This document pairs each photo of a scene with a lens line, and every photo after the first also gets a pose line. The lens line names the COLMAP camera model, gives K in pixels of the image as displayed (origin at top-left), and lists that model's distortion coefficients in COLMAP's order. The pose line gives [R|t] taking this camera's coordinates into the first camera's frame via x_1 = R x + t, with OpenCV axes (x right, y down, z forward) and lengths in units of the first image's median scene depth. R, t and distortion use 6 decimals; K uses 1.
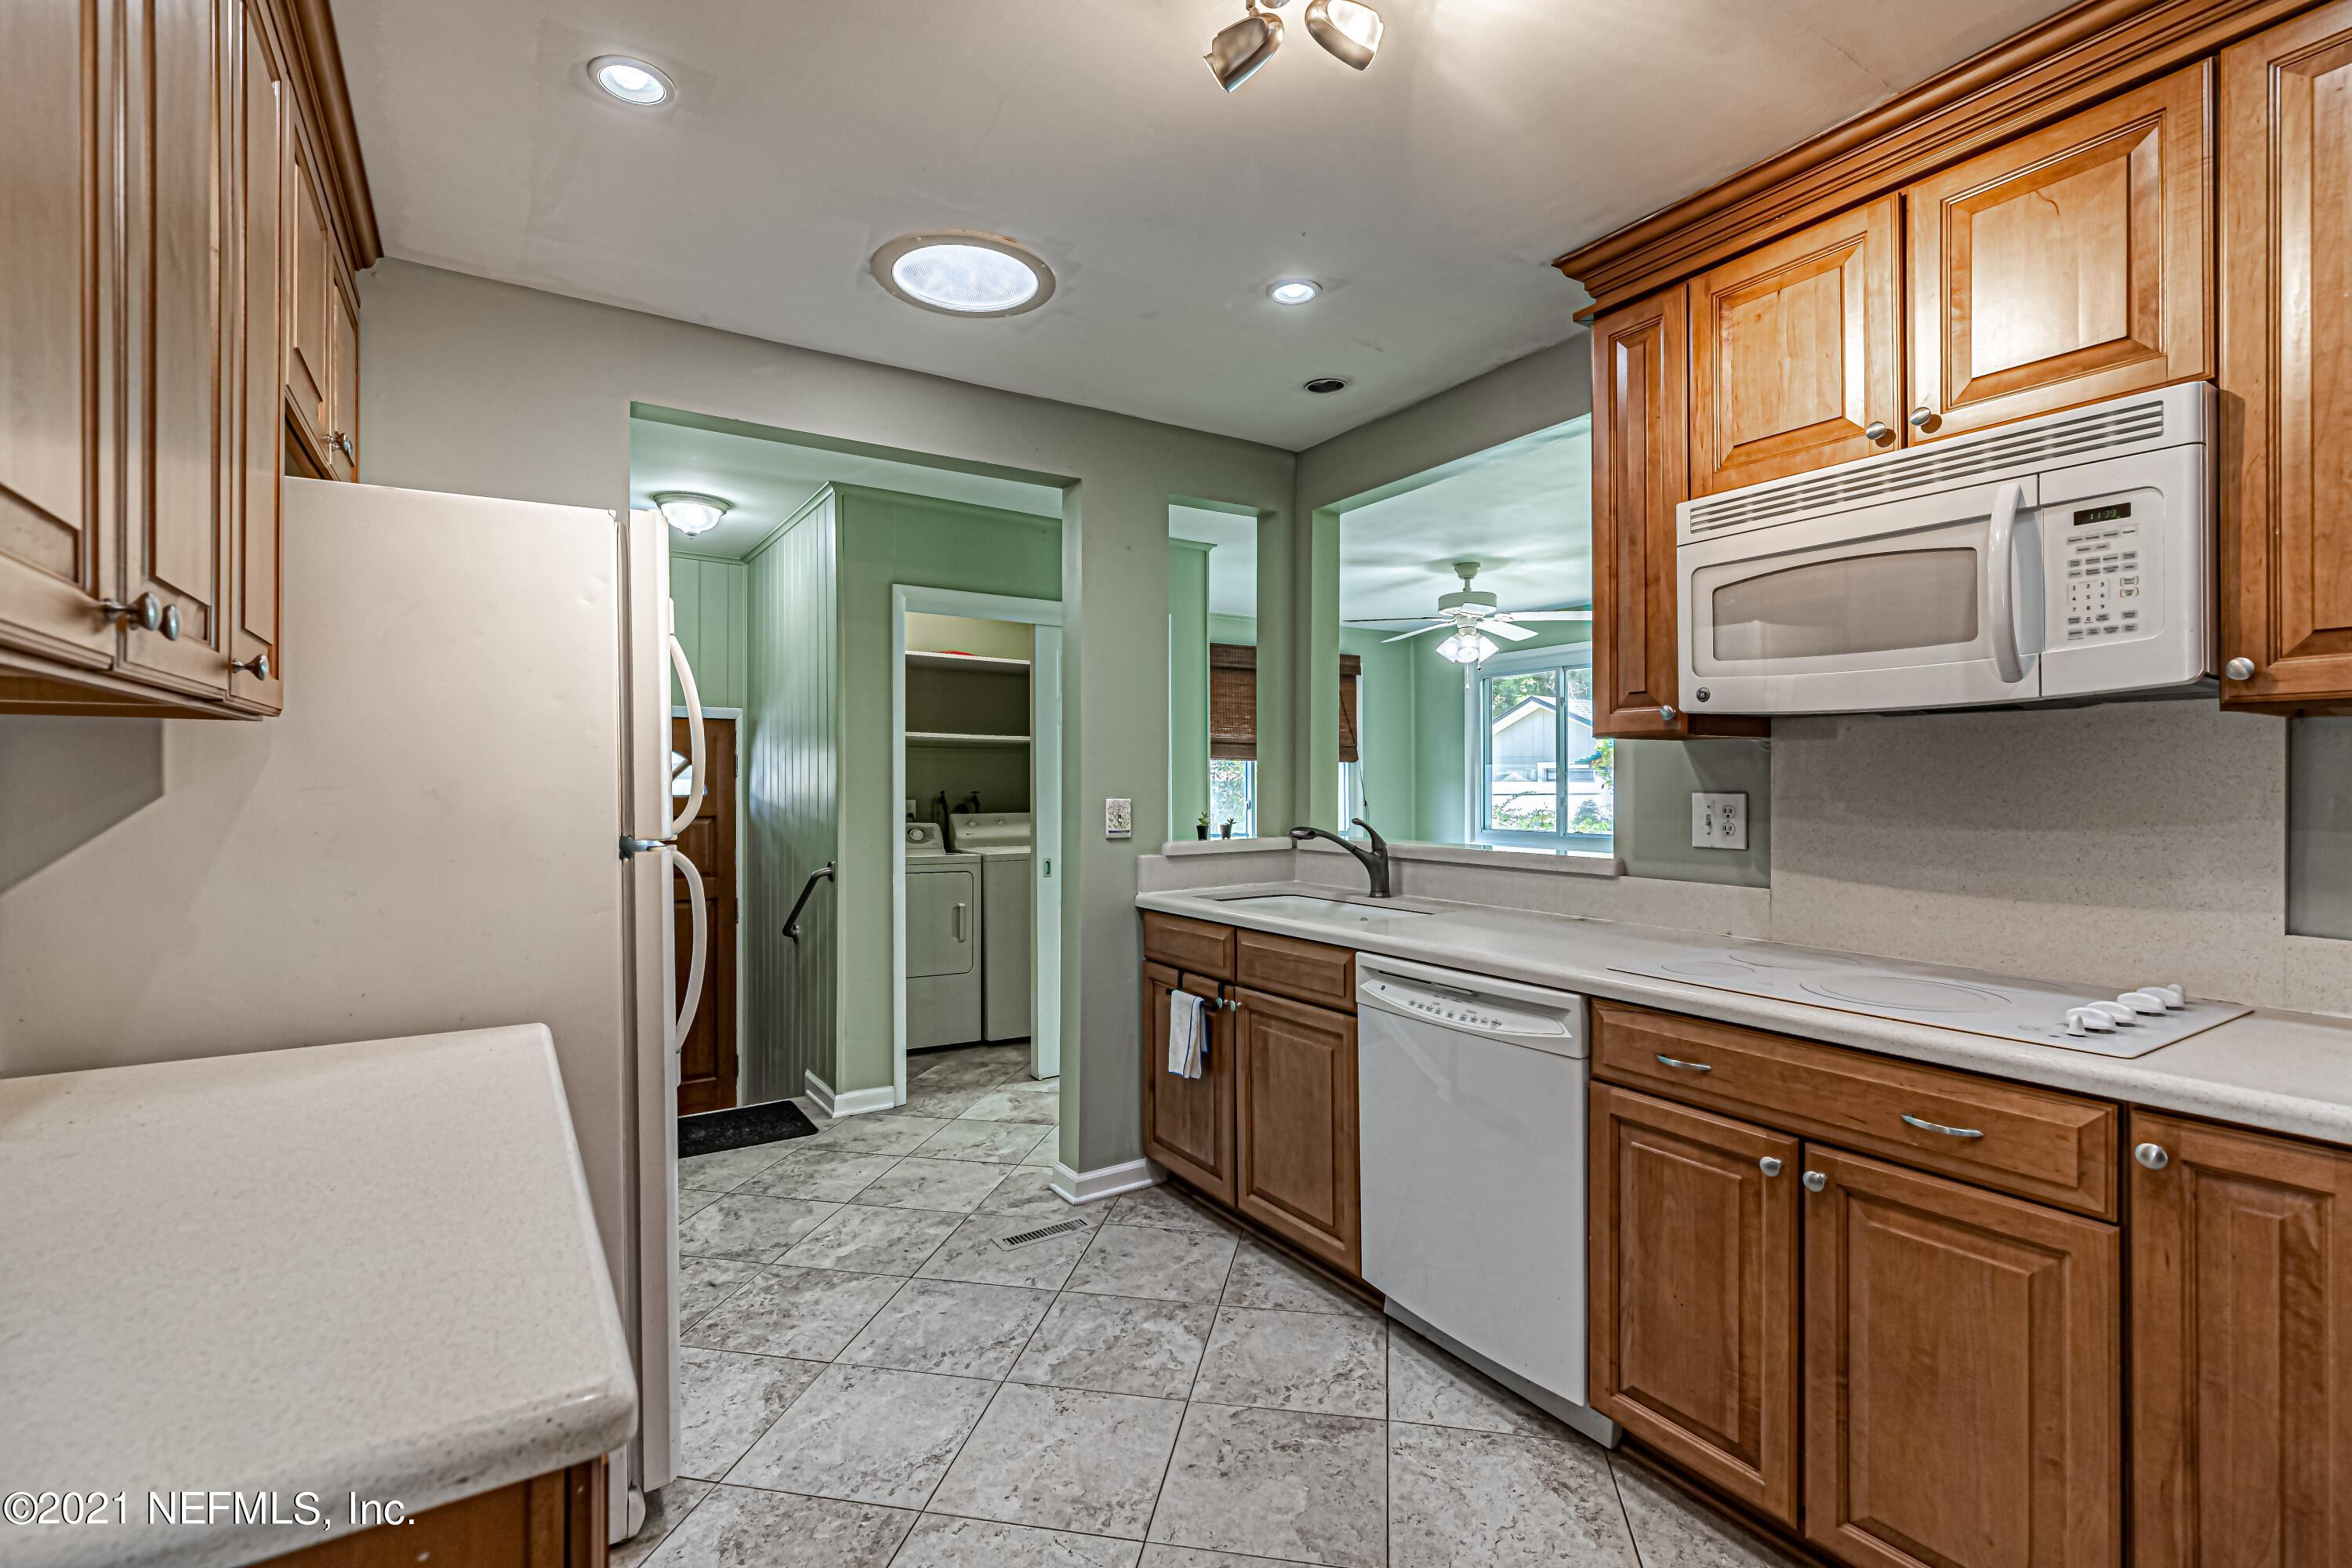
lens RADIAL K [[1052.6, 0, 1176.0], [0, 1052.6, 784.0], [0, 0, 1]] dist [0.001826, 0.000462]
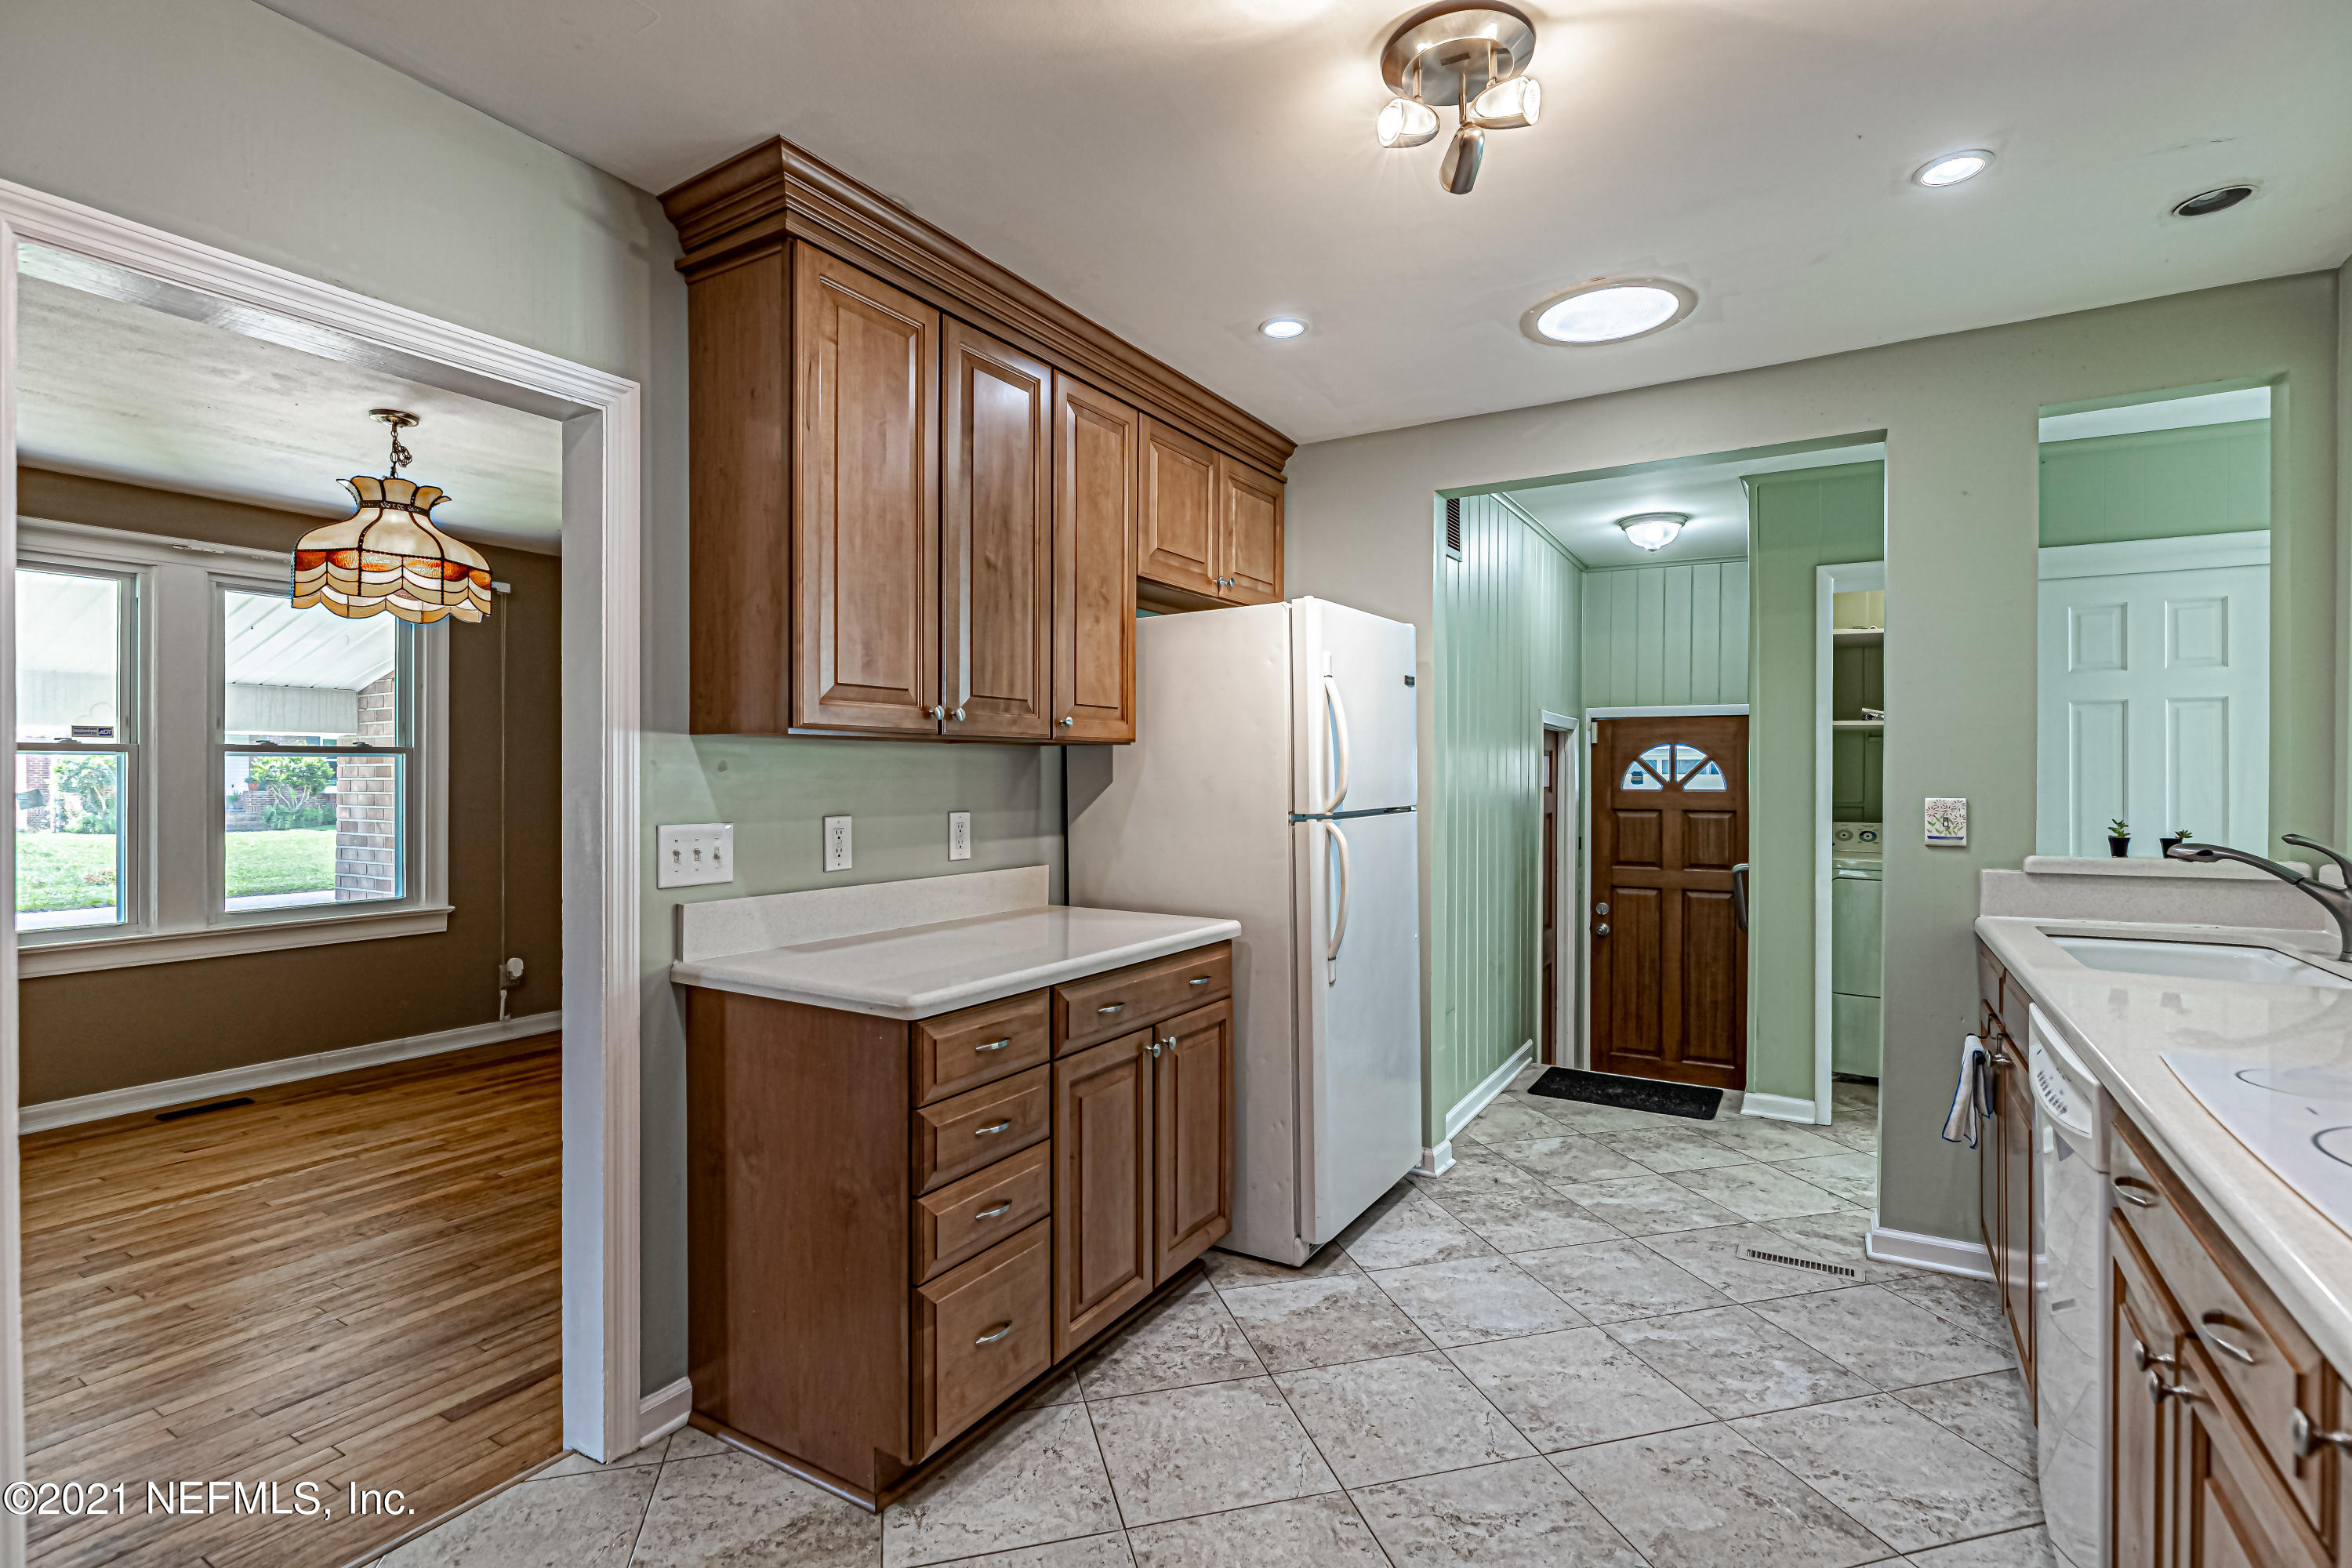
lens RADIAL K [[1107.3, 0, 1180.8], [0, 1107.3, 784.1], [0, 0, 1]] dist [-0.003828, 0.000392]
pose [[0.439982, 0.009053, -0.897961, 0.492545], [-0.006082, 0.999956, 0.007102, 0.000395], [0.897986, 0.002337, 0.440018, 0.079216]]
